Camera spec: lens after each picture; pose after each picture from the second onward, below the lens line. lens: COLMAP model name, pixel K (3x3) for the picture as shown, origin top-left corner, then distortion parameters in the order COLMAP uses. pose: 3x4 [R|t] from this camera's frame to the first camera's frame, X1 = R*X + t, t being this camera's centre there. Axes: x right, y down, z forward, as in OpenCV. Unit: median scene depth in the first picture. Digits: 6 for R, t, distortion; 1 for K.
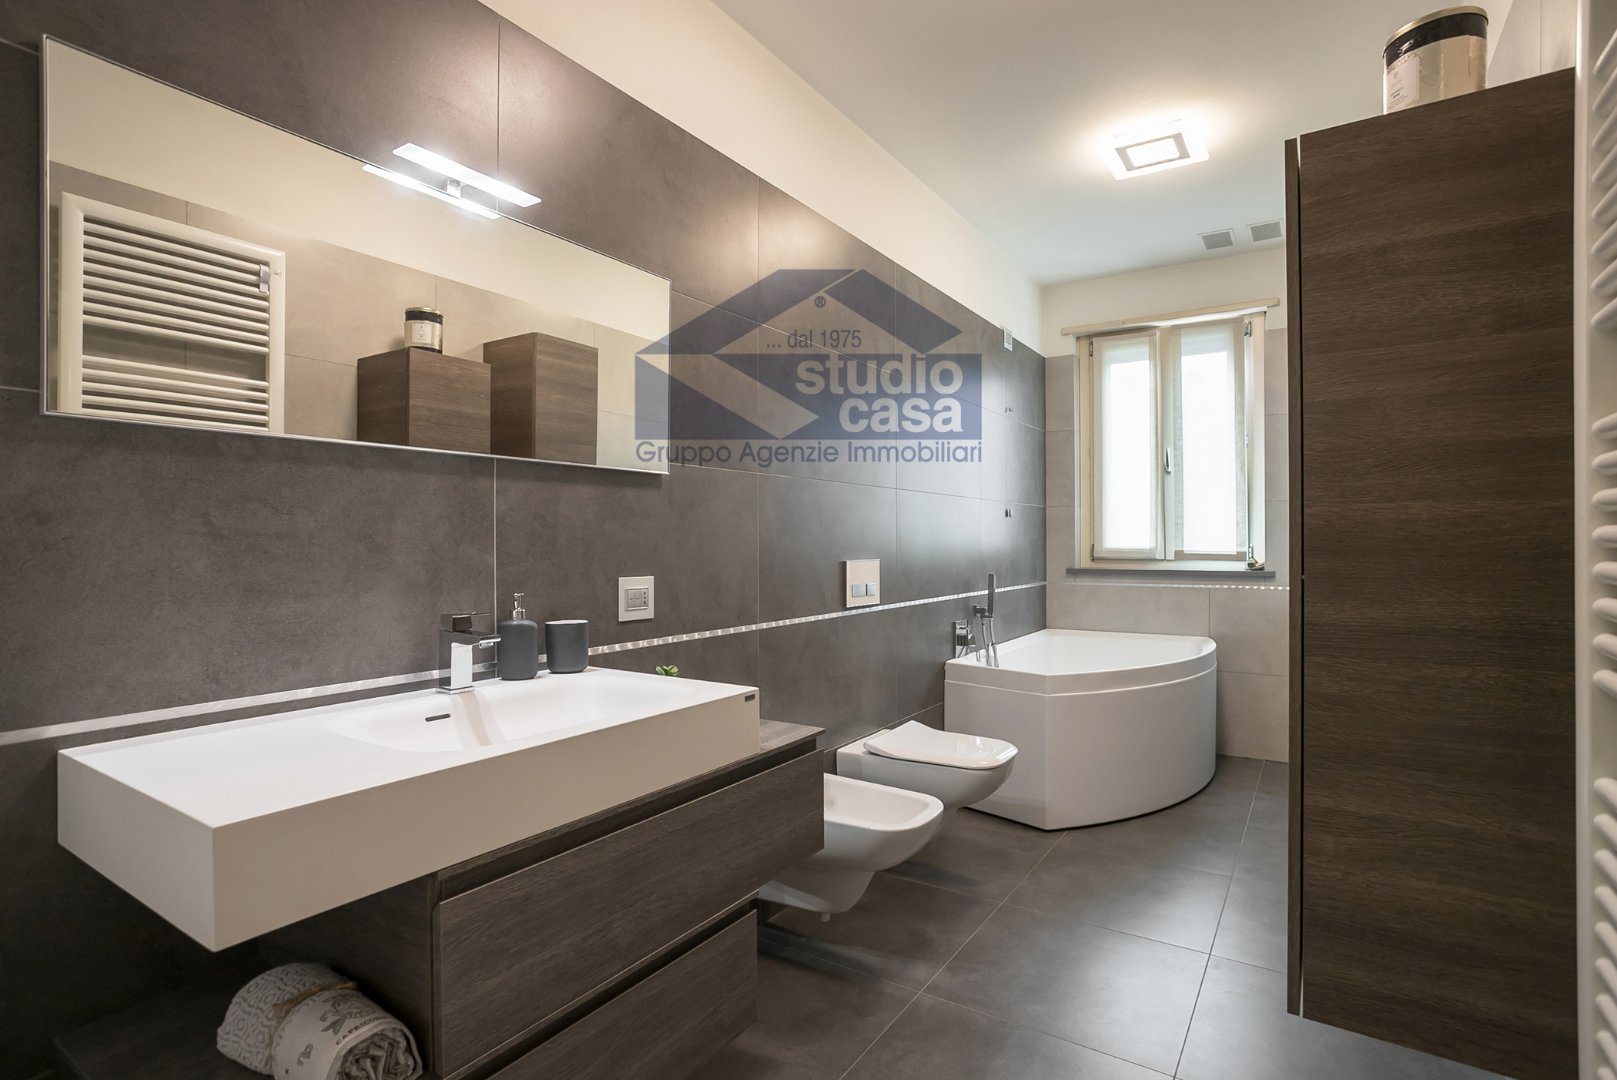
lens RADIAL K [[798.4, 0, 807.7], [0, 798.4, 538.6], [0, 0, 1]] dist [-0.041896, 0.021251]
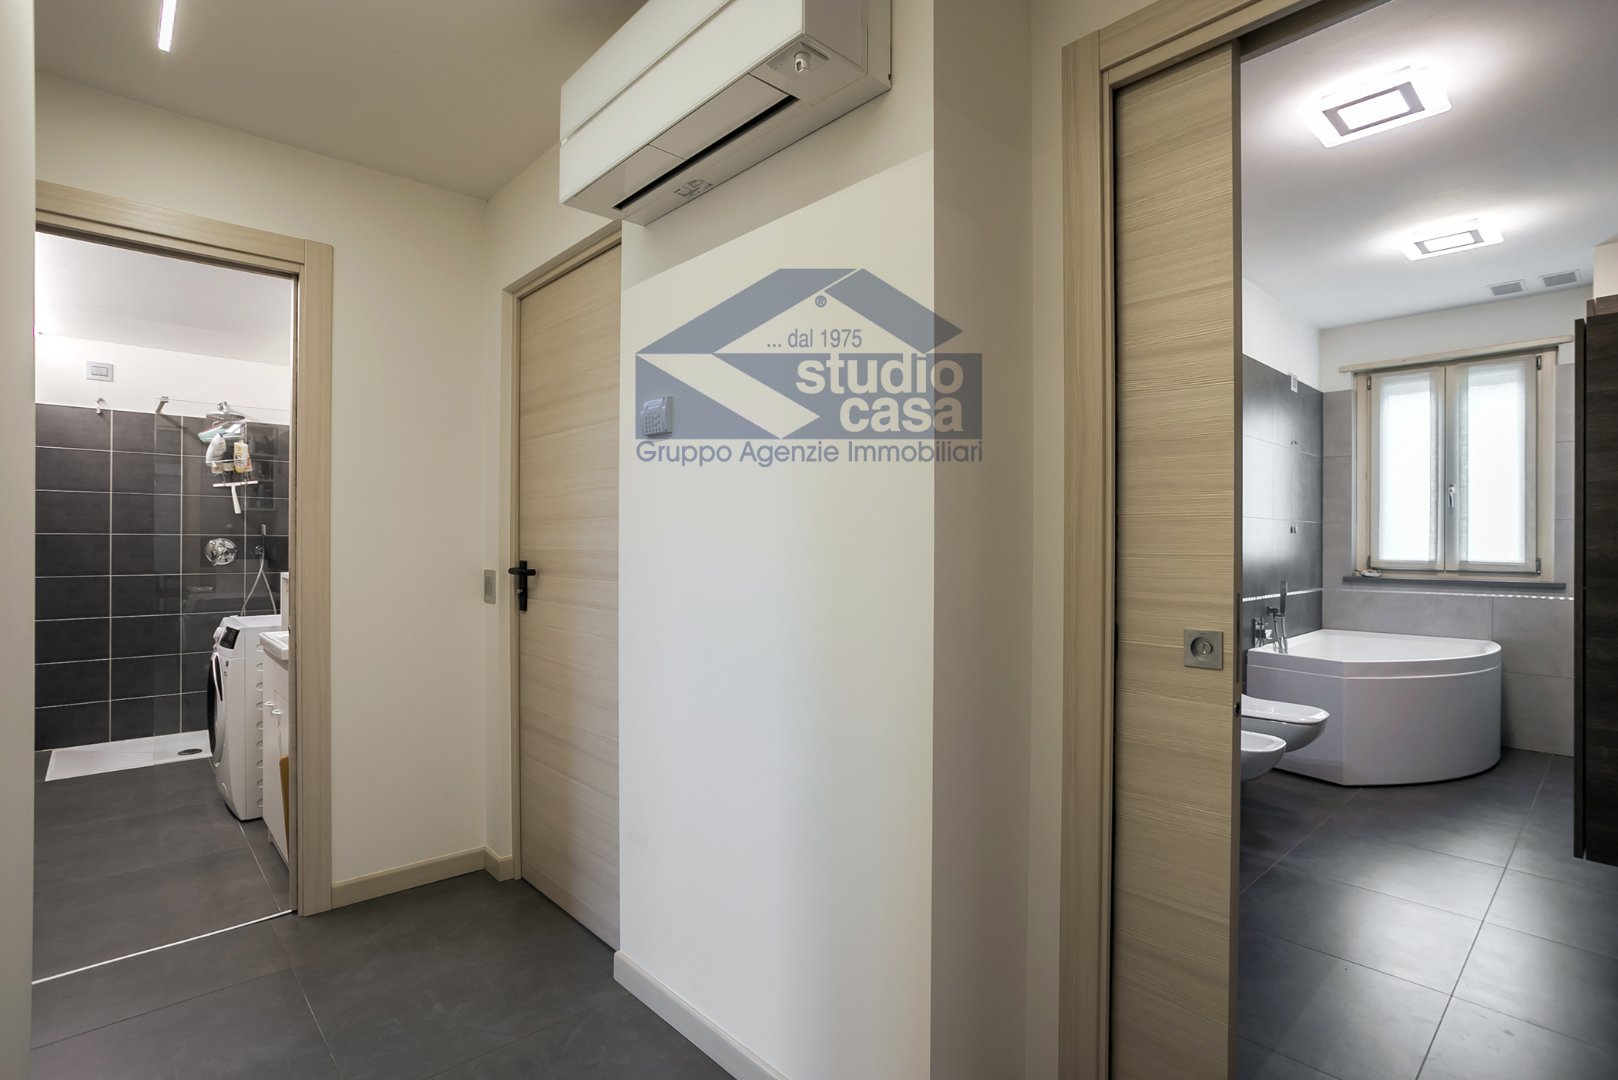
lens RADIAL K [[798.9, 0, 786.1], [0, 798.9, 537.1], [0, 0, 1]] dist [-0.041896, 0.021251]
pose [[0.968975, 0.006231, -0.247082, -0.192942], [-0.006584, 0.999978, -0.000601, -0.015301], [0.247073, 0.002209, 0.968994, -0.329239]]
